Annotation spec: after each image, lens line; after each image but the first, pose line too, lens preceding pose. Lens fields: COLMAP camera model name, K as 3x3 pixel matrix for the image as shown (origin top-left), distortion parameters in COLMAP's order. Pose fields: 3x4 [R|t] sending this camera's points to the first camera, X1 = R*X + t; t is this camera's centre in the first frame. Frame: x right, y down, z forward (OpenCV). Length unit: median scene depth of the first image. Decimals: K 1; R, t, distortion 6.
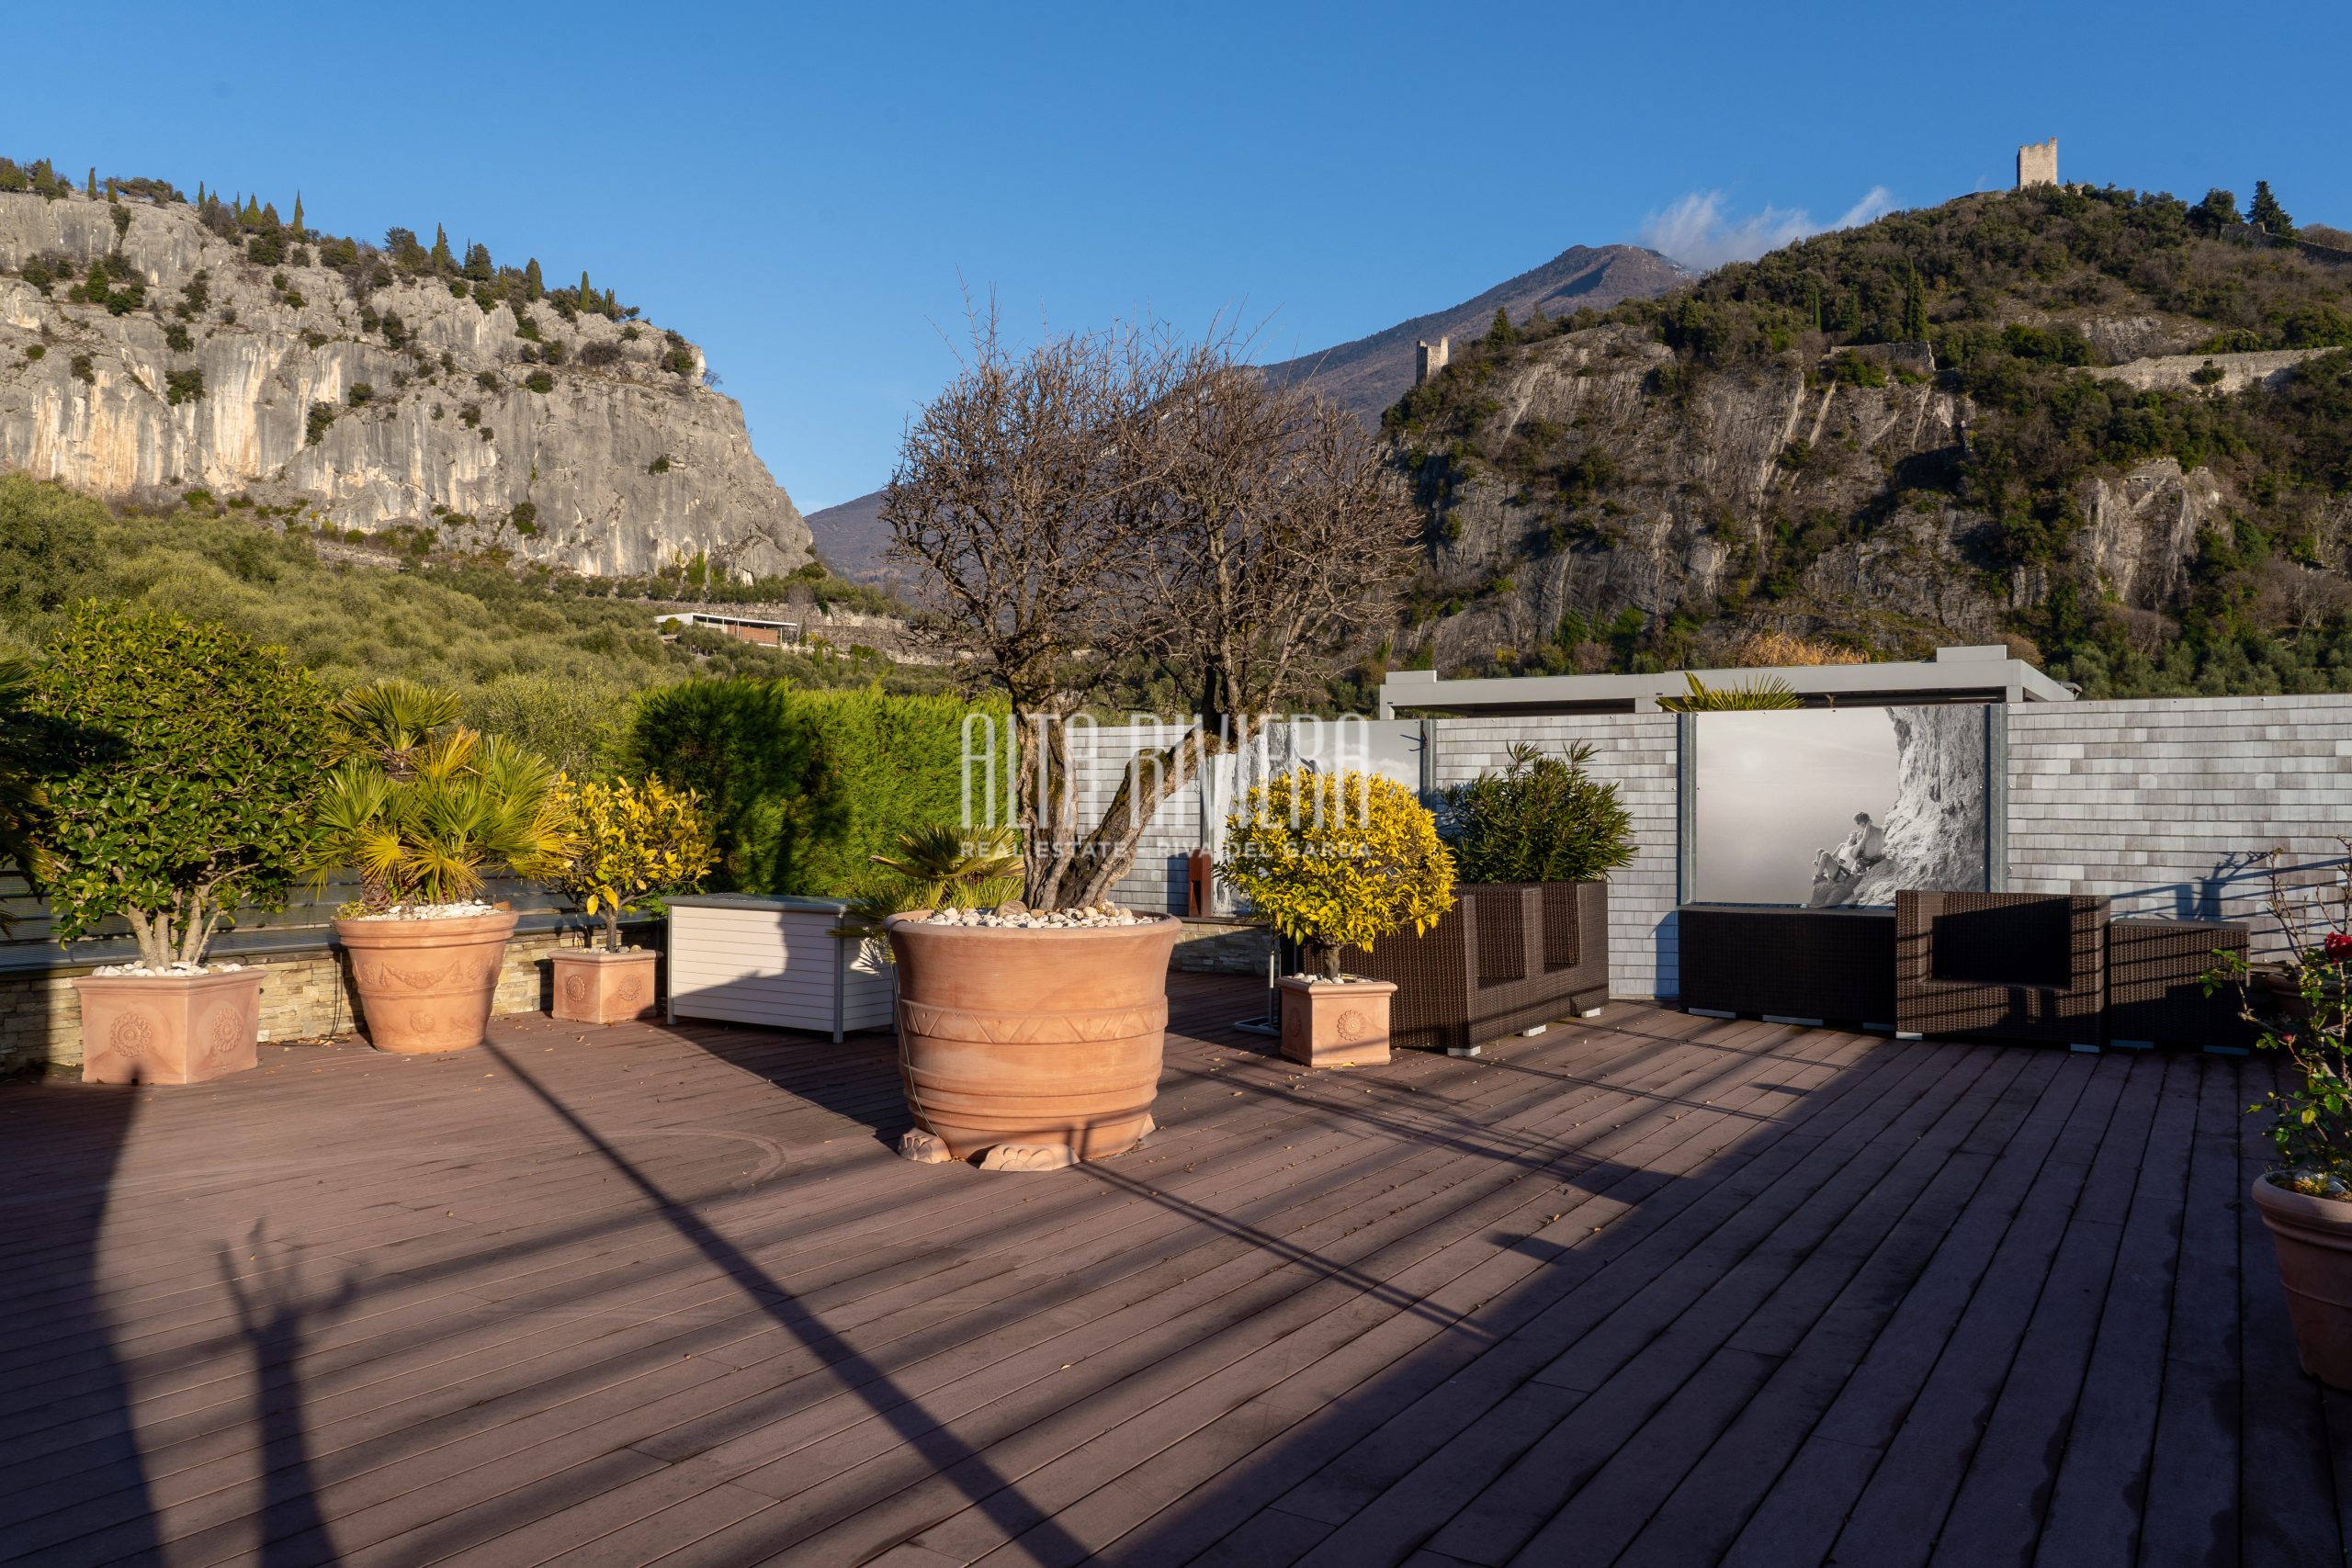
lens RADIAL K [[1681.0, 0, 1126.7], [0, 1681.0, 810.0], [0, 0, 1]] dist [-0.029903, 0.012734]
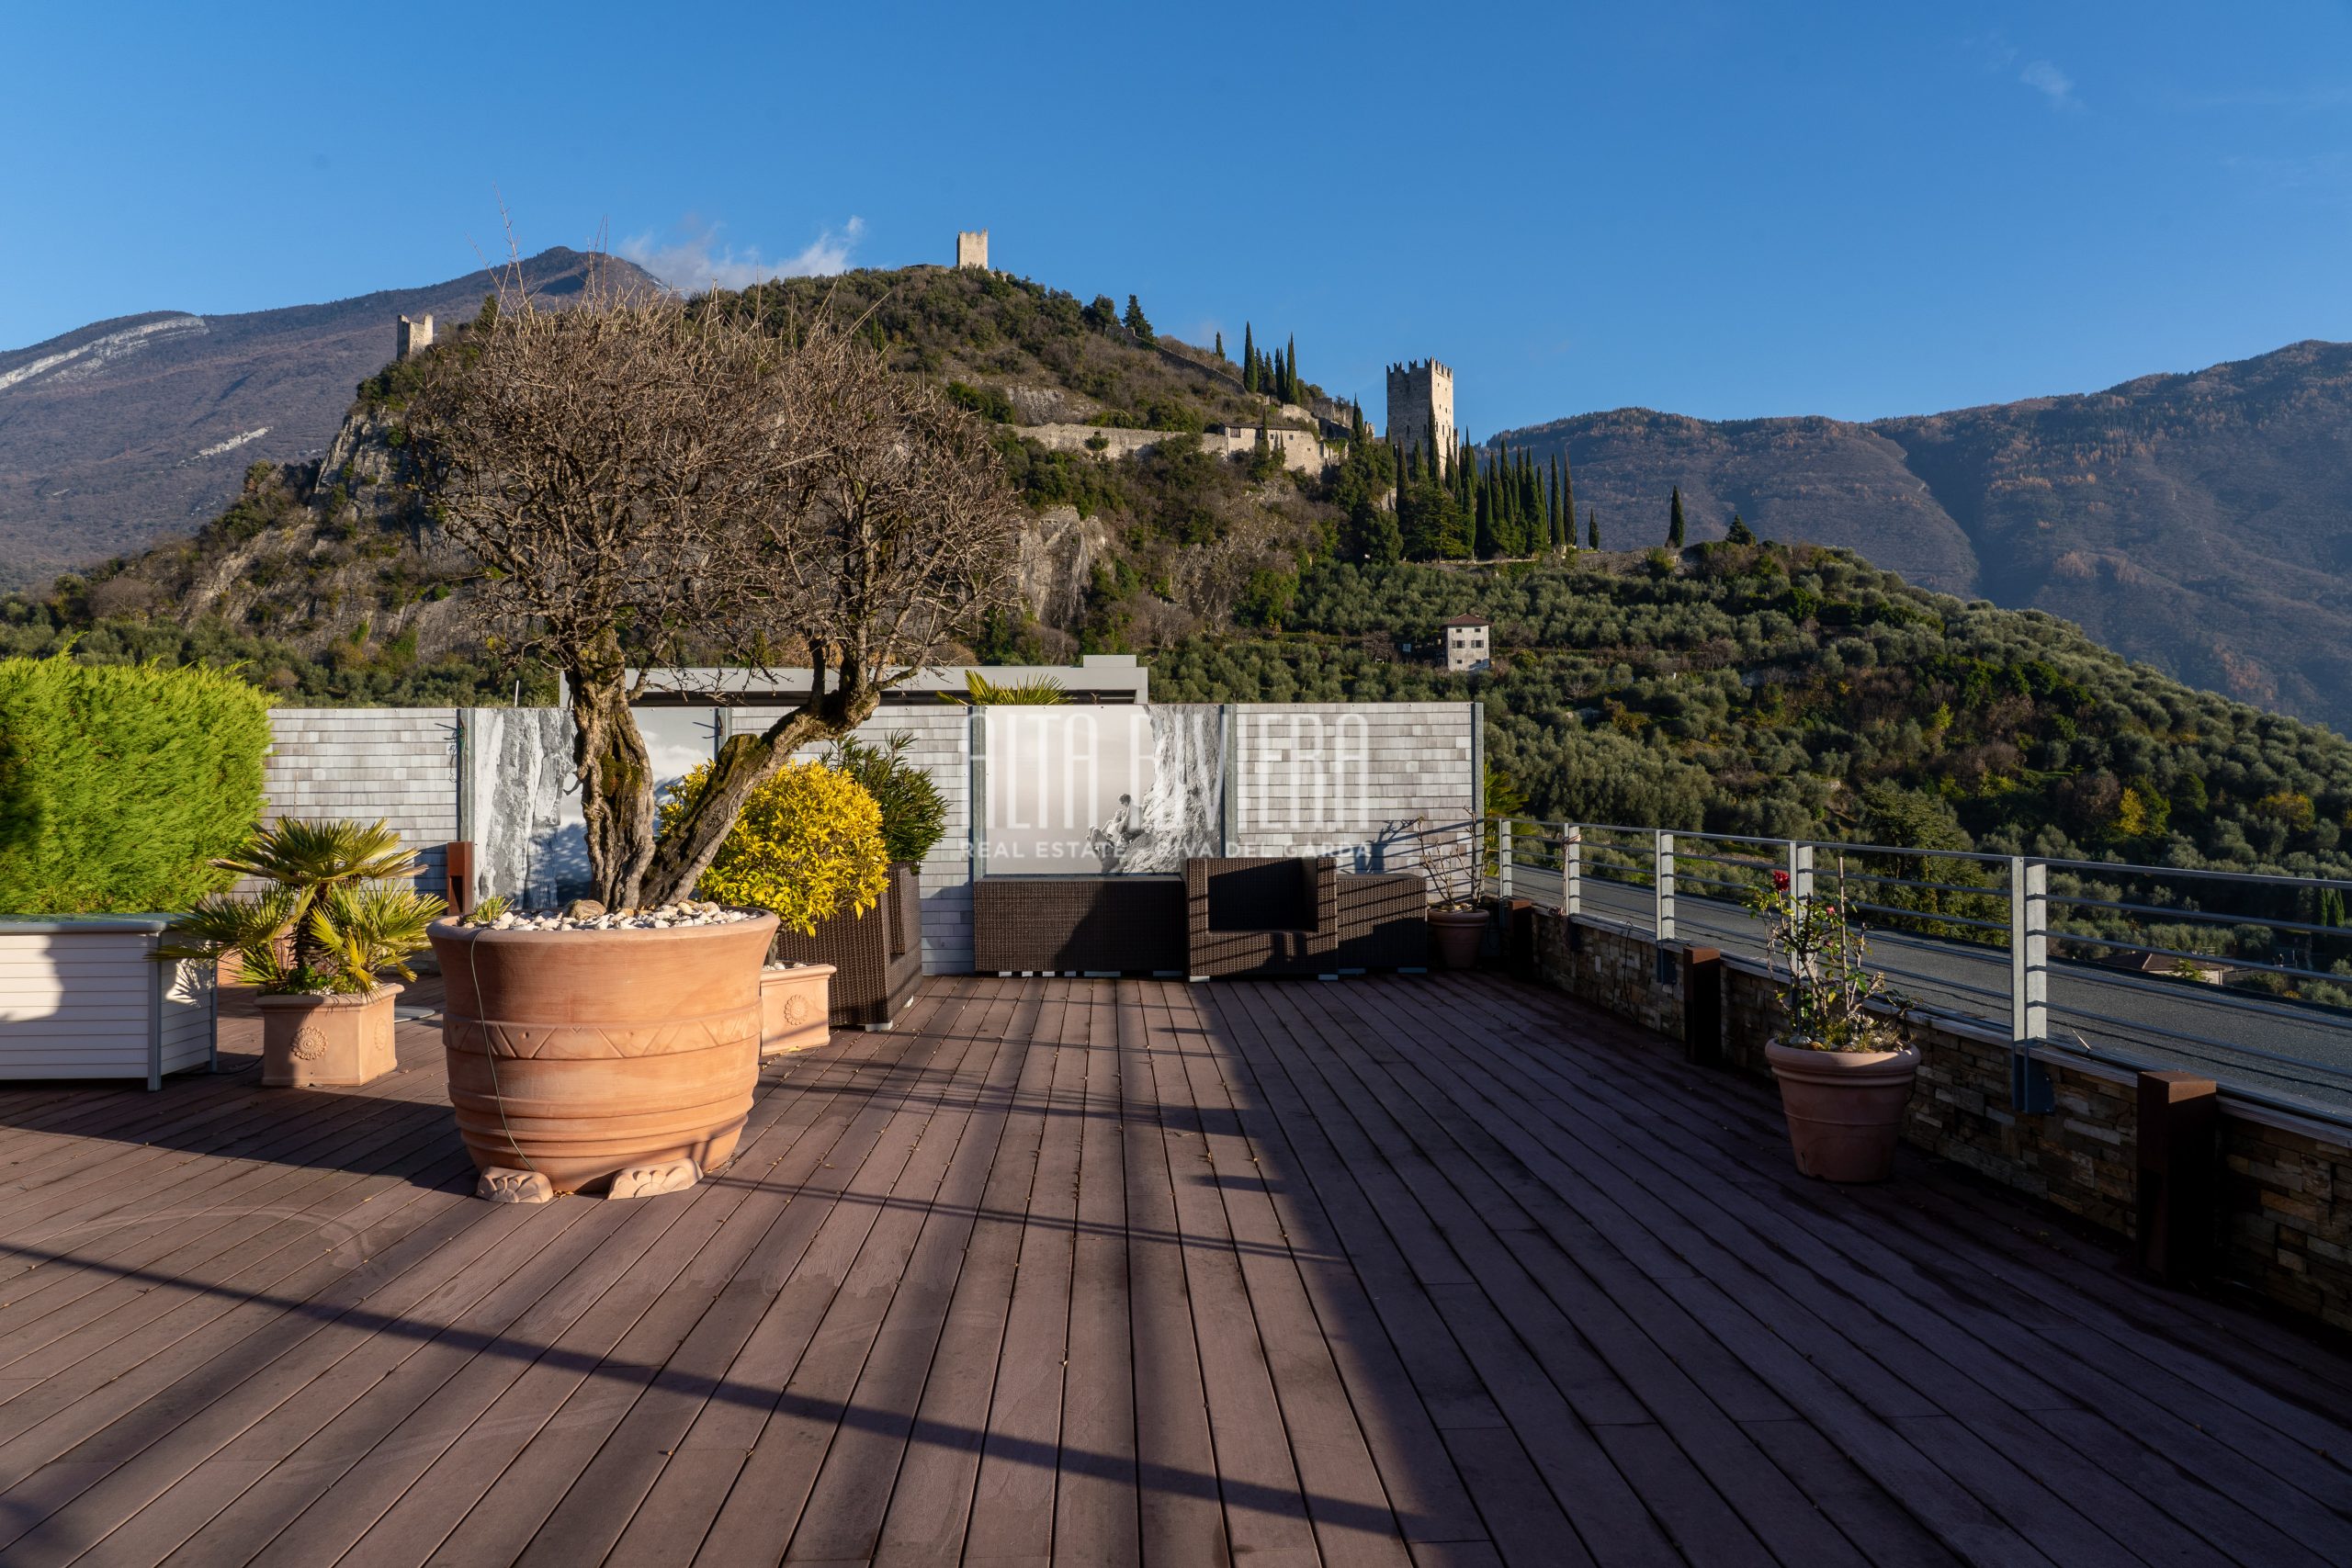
lens RADIAL K [[1591.0, 0, 1179.4], [0, 1591.0, 778.5], [0, 0, 1]] dist [-0.024787, 0.007720]
pose [[0.806295, -0.005955, 0.591484, -0.187520], [0.012628, 0.999895, -0.007146, -0.000892], [-0.591379, 0.013231, 0.806285, 0.073207]]
